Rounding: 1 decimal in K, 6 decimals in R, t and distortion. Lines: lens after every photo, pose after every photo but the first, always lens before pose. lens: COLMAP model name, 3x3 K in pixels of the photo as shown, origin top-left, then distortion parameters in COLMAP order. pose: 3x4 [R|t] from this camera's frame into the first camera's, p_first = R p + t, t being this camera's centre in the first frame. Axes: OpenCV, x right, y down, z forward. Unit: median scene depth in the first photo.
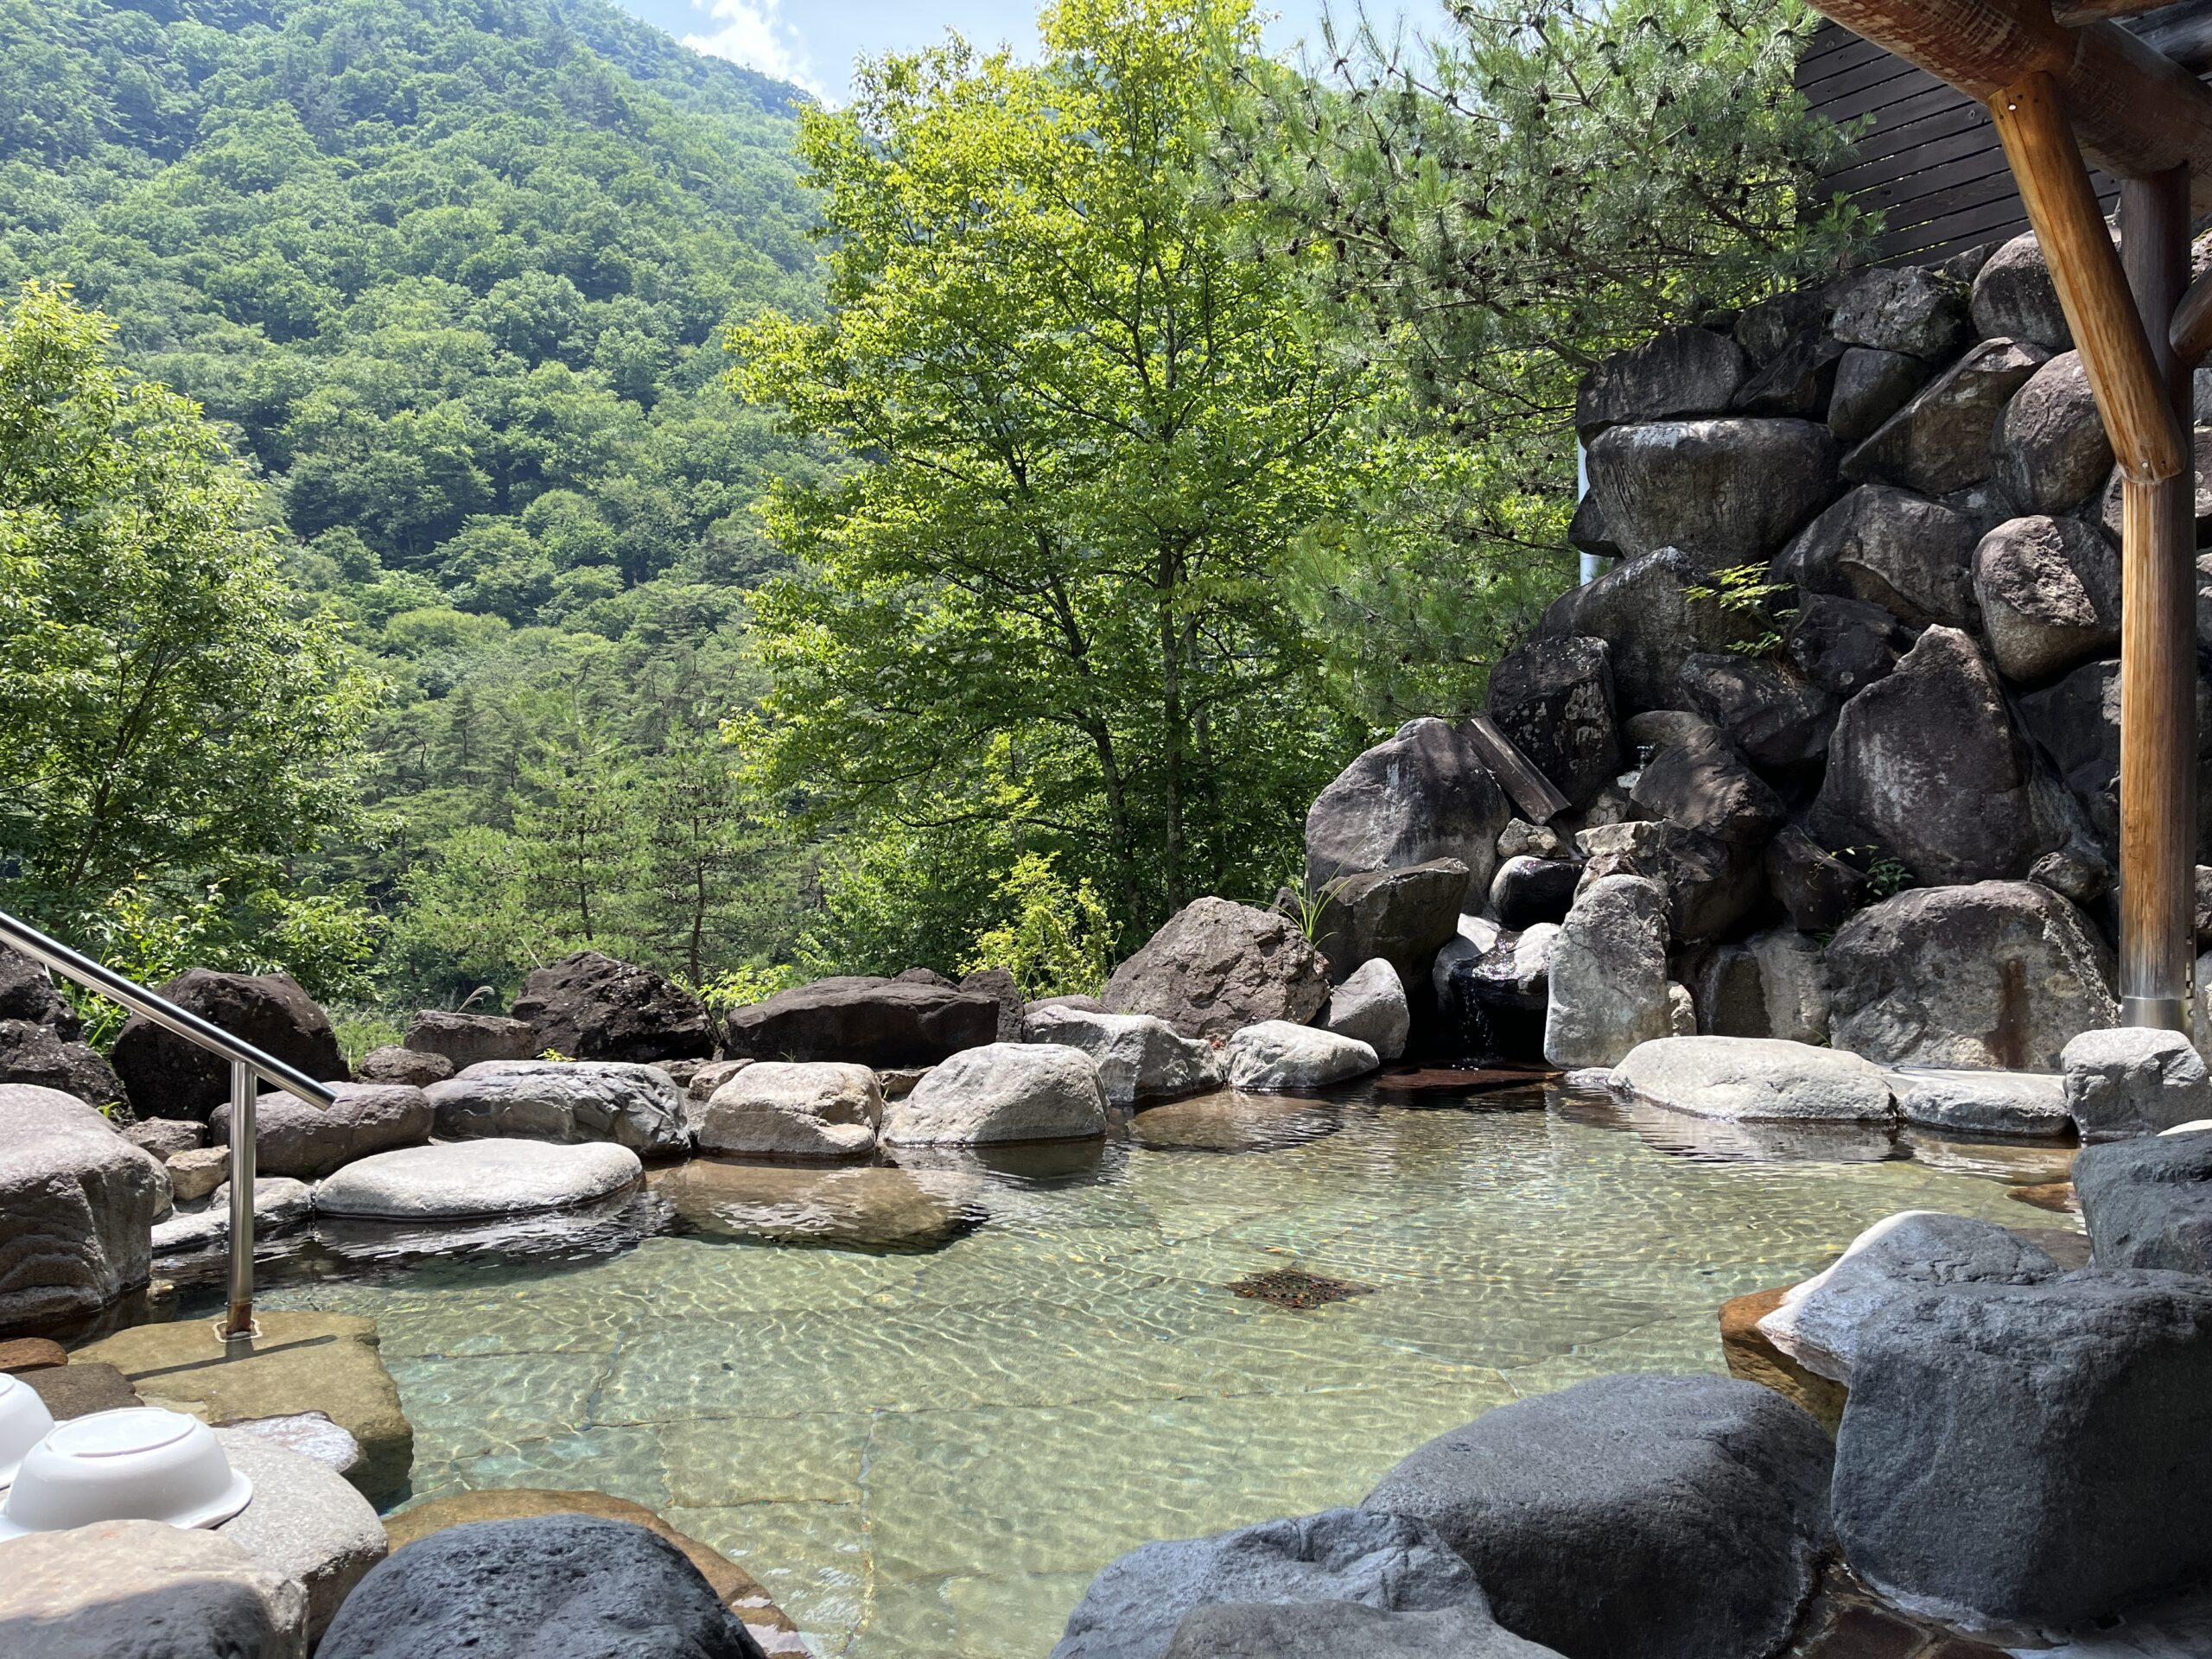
lens RADIAL K [[1665.4, 0, 1109.3], [0, 1665.4, 827.0], [0, 0, 1]] dist [0.075292, -0.094813]
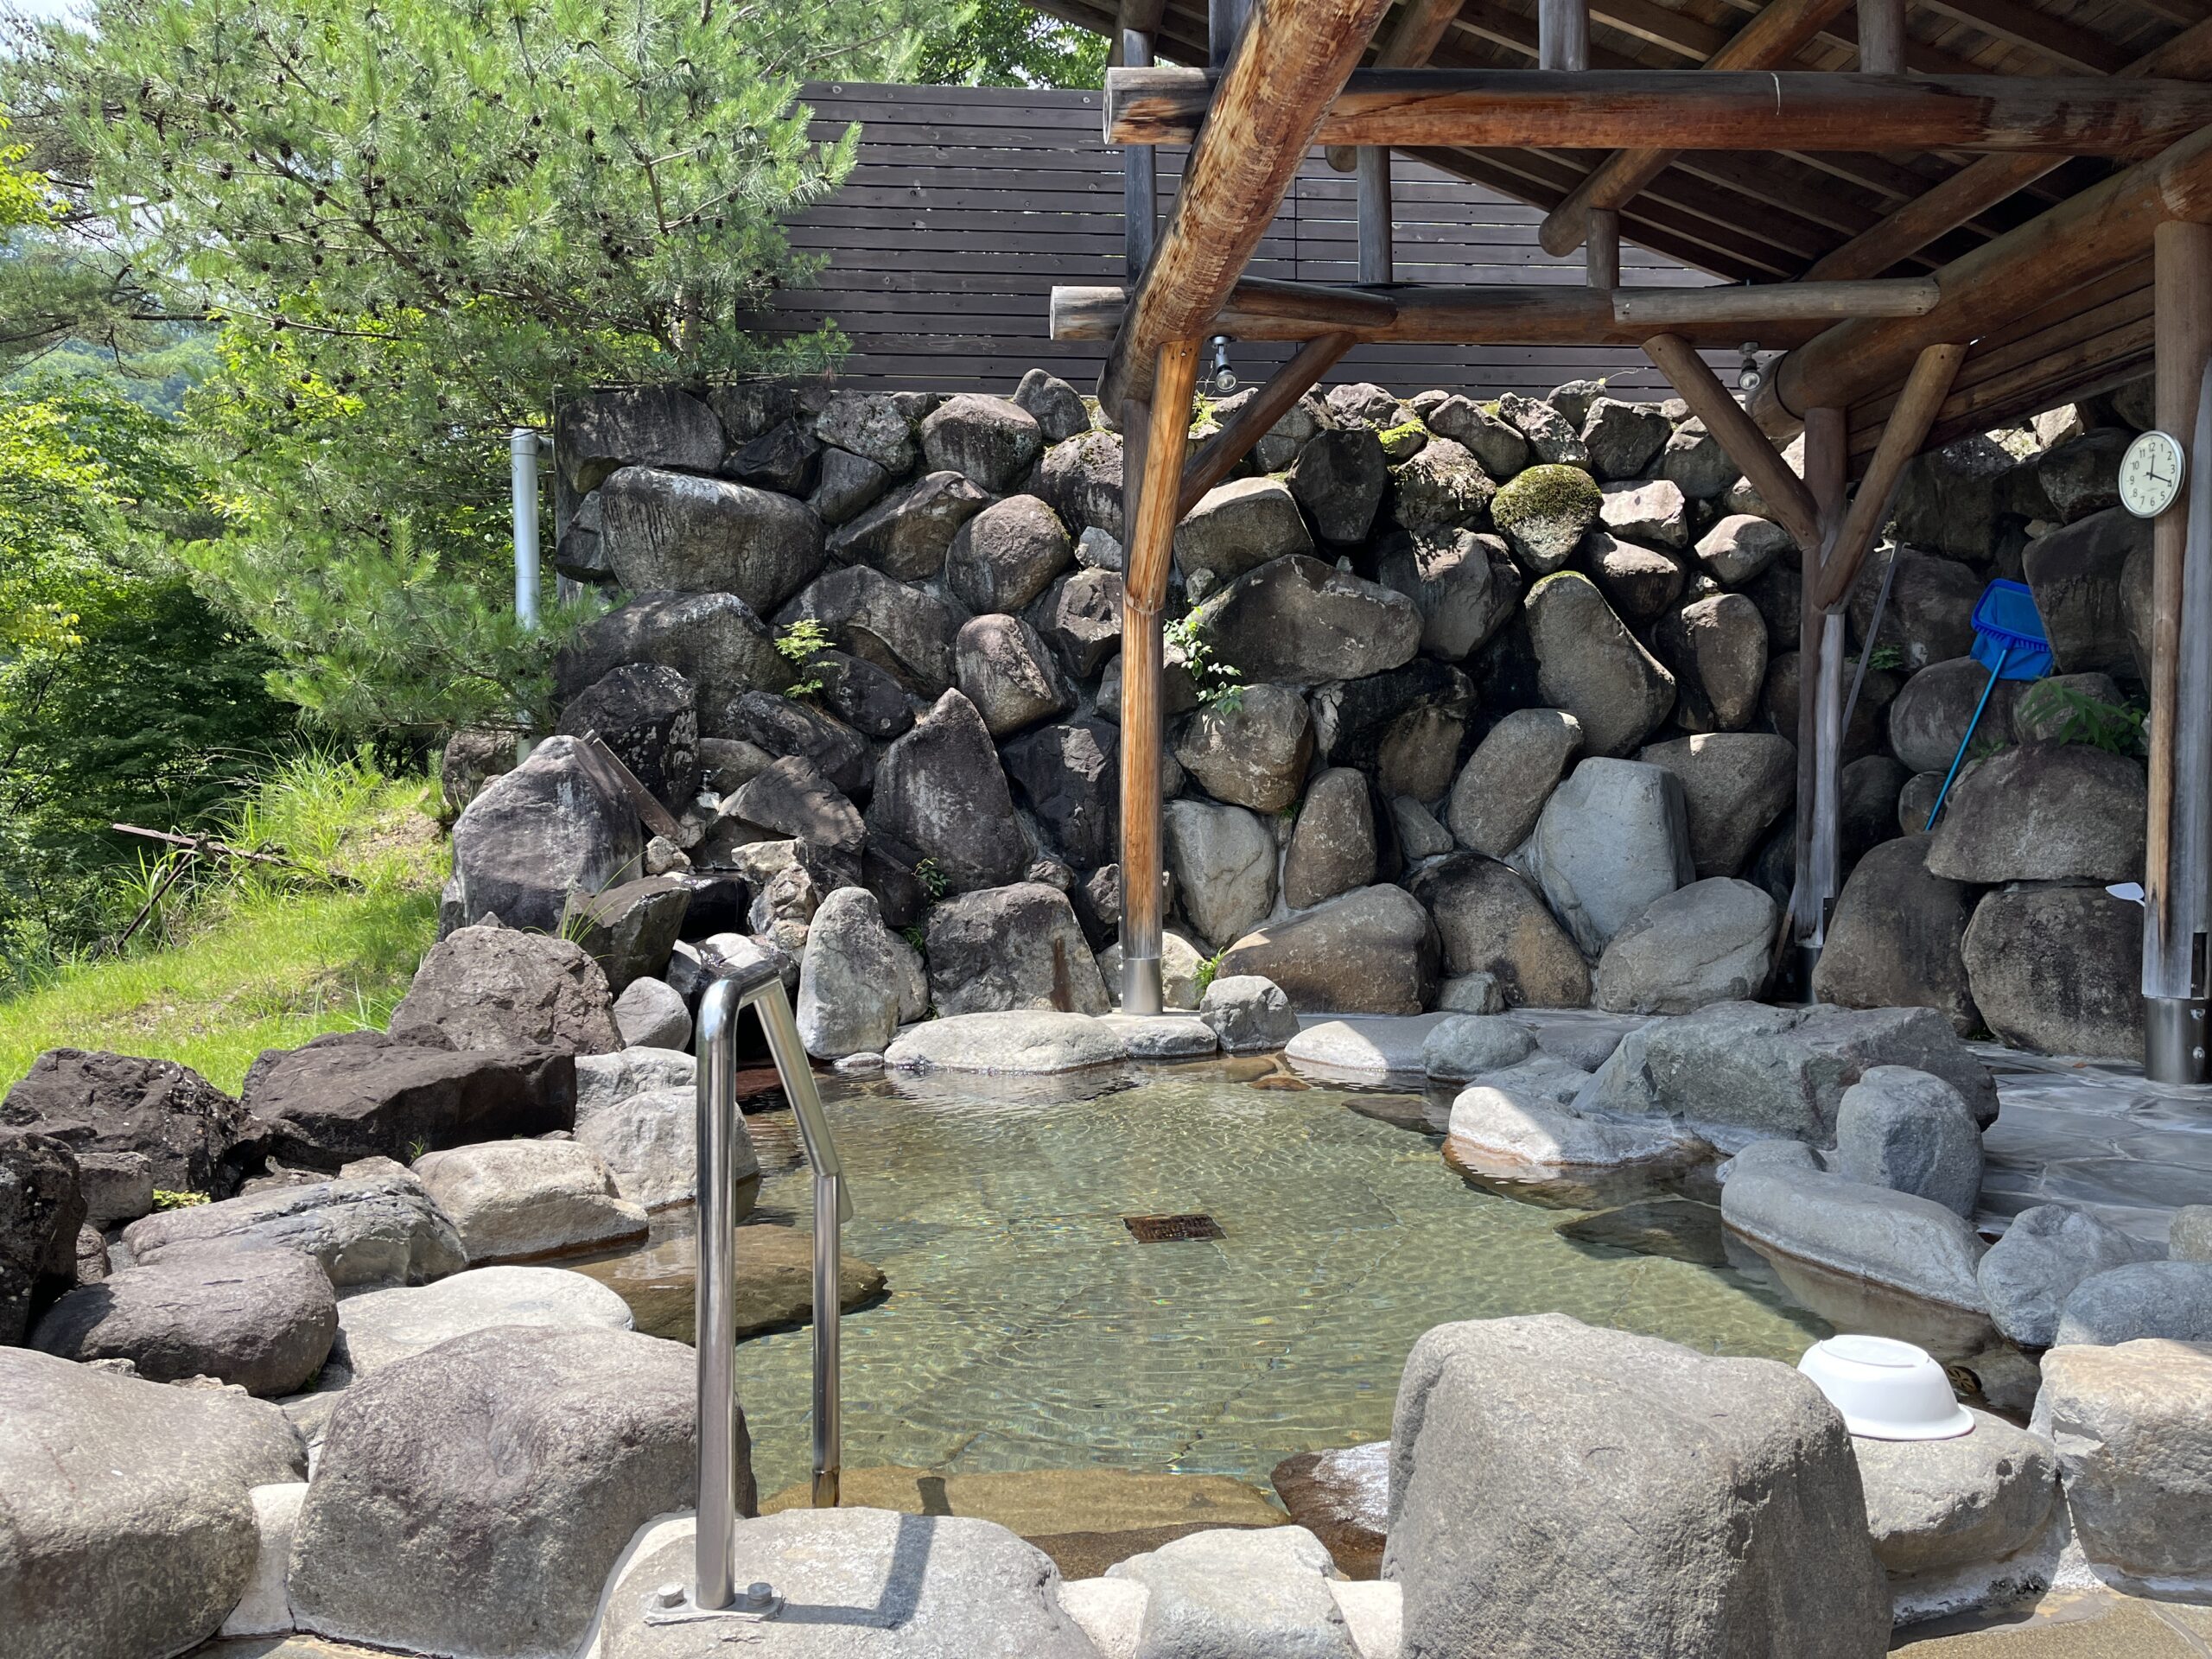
lens RADIAL K [[1665.4, 0, 1120.9], [0, 1665.4, 841.1], [0, 0, 1]] dist [0.075292, -0.094813]
pose [[0.515325, -0.008821, 0.856949, -0.500474], [-0.003235, 0.999920, 0.012238, -0.015852], [-0.856989, -0.009079, 0.515255, 0.199340]]
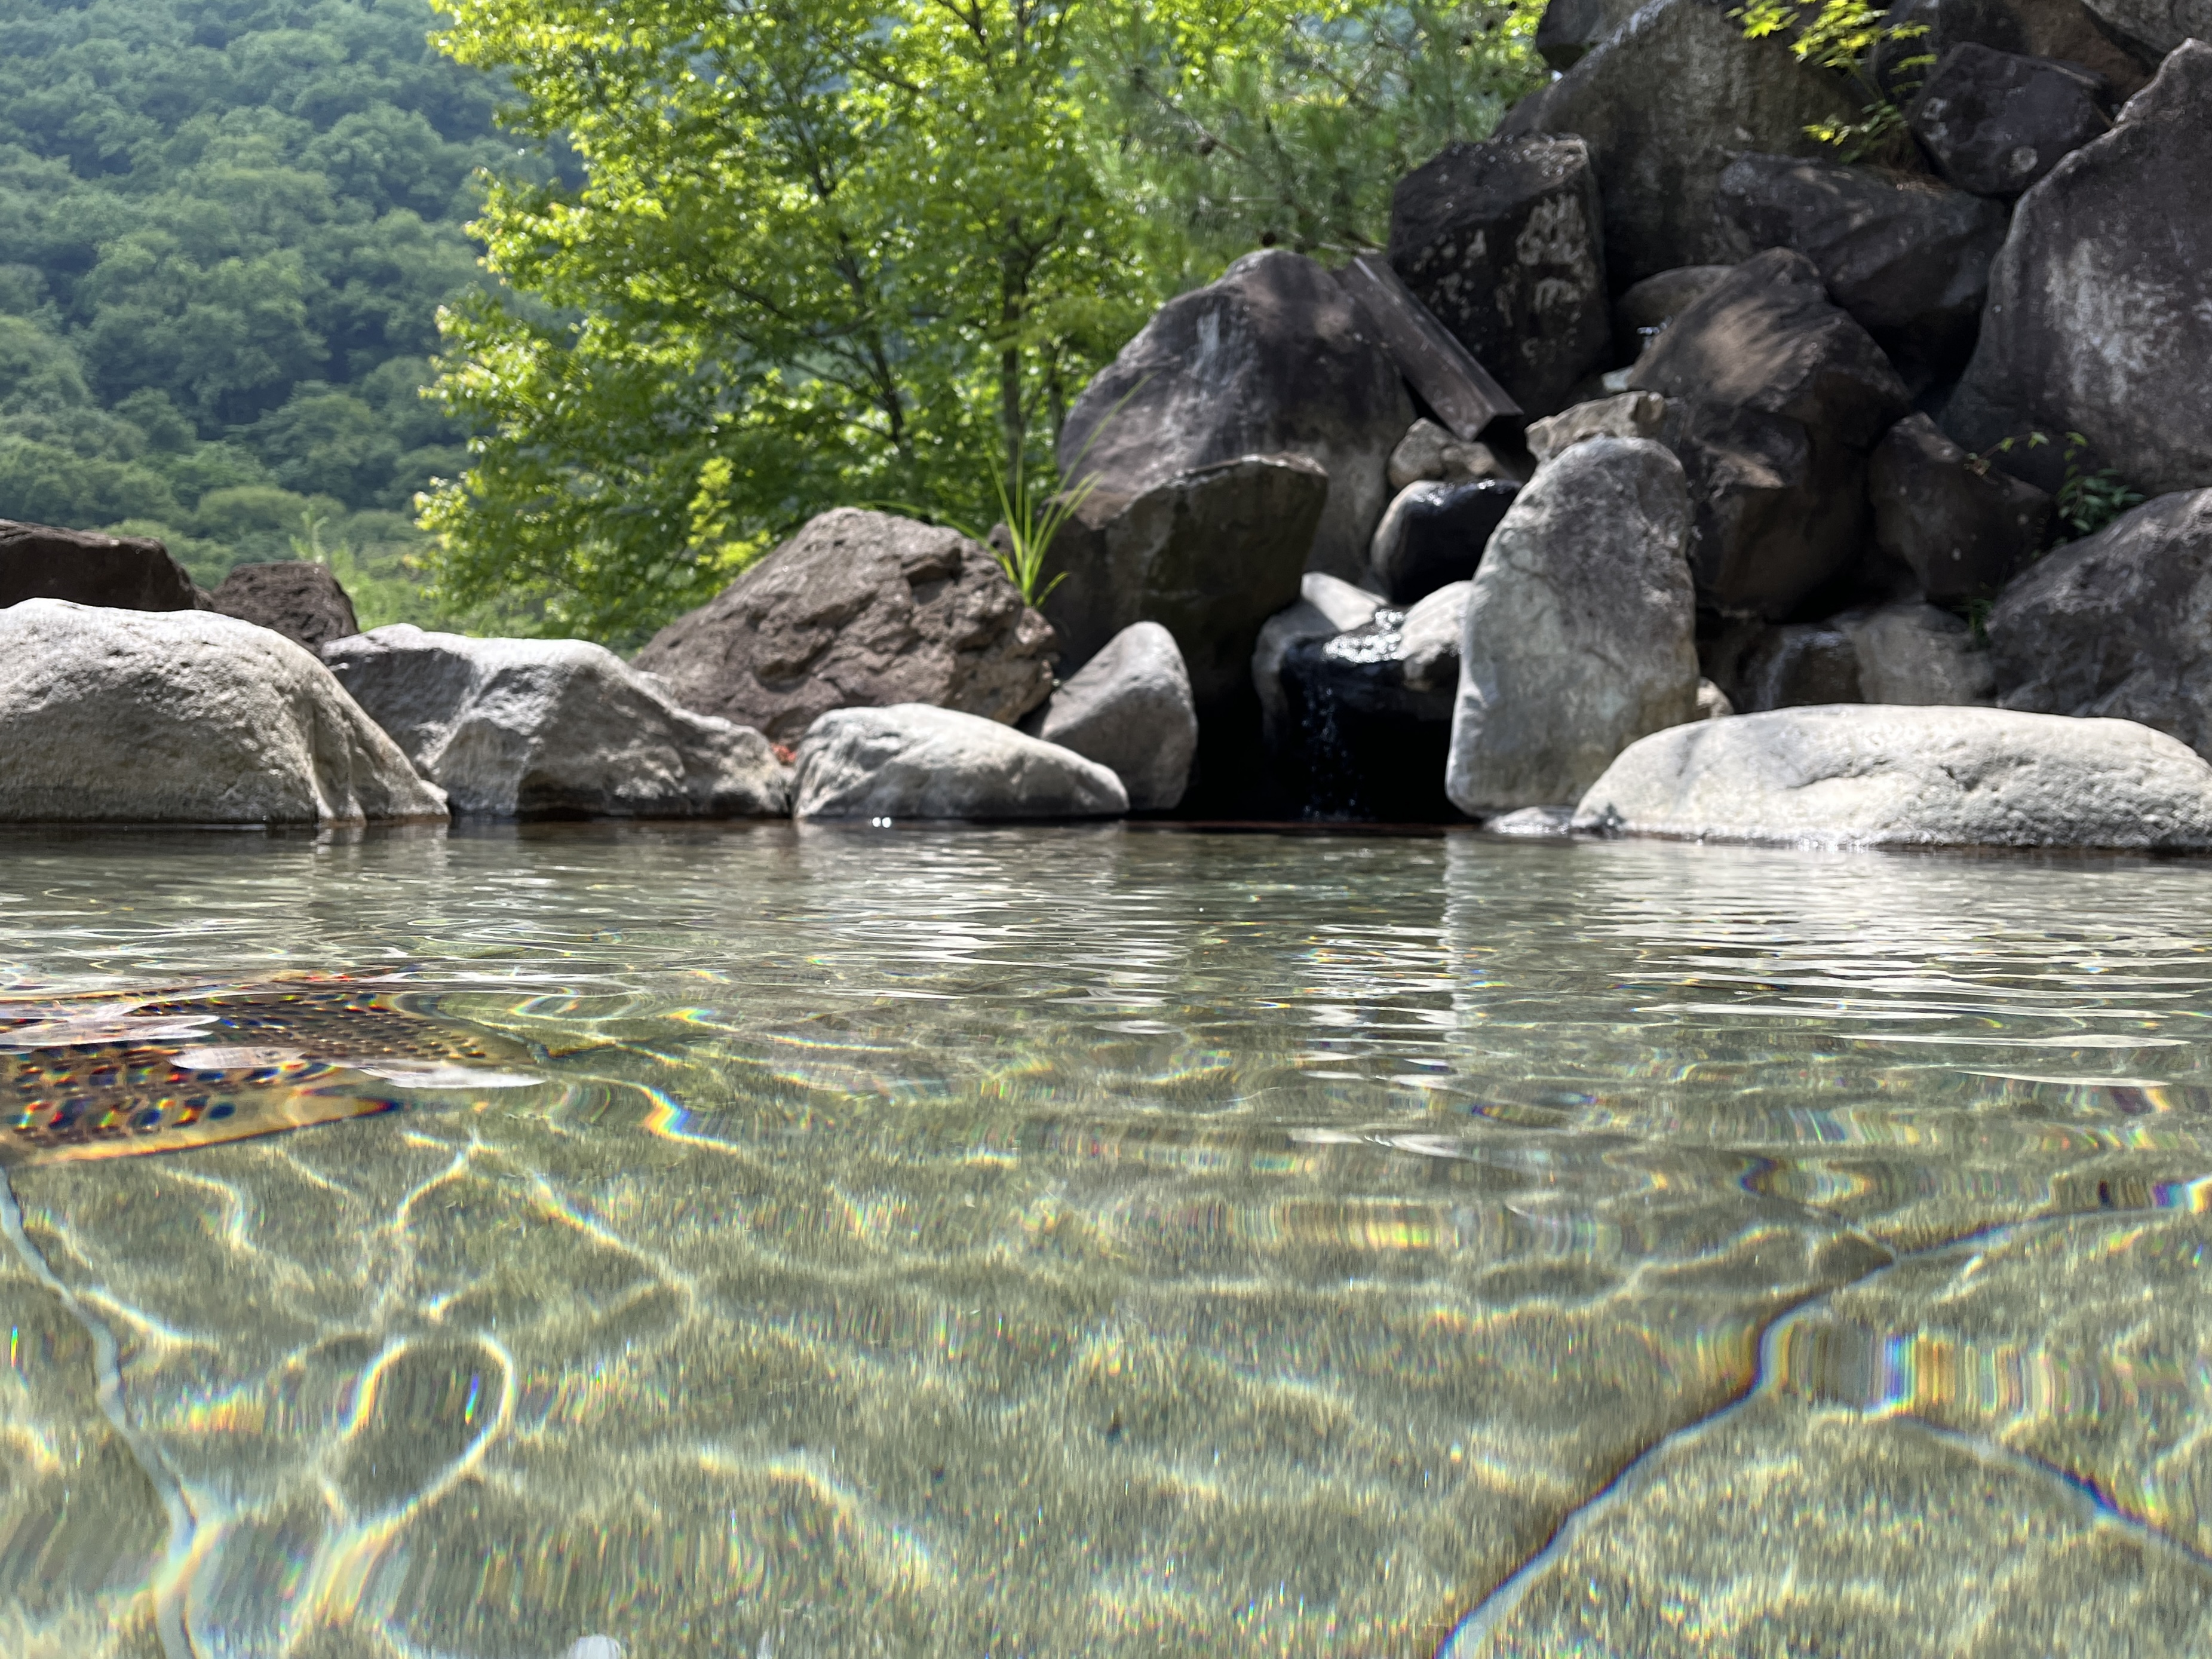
lens RADIAL K [[1831.1, 0, 1105.8], [0, 1831.1, 828.4], [0, 0, 1]] dist [0.061186, -0.071136]
pose [[0.998768, 0.025152, 0.042779, 0.111379], [-0.026613, 0.999070, 0.033931, 0.109805], [-0.041886, -0.035028, 0.998508, 0.376792]]
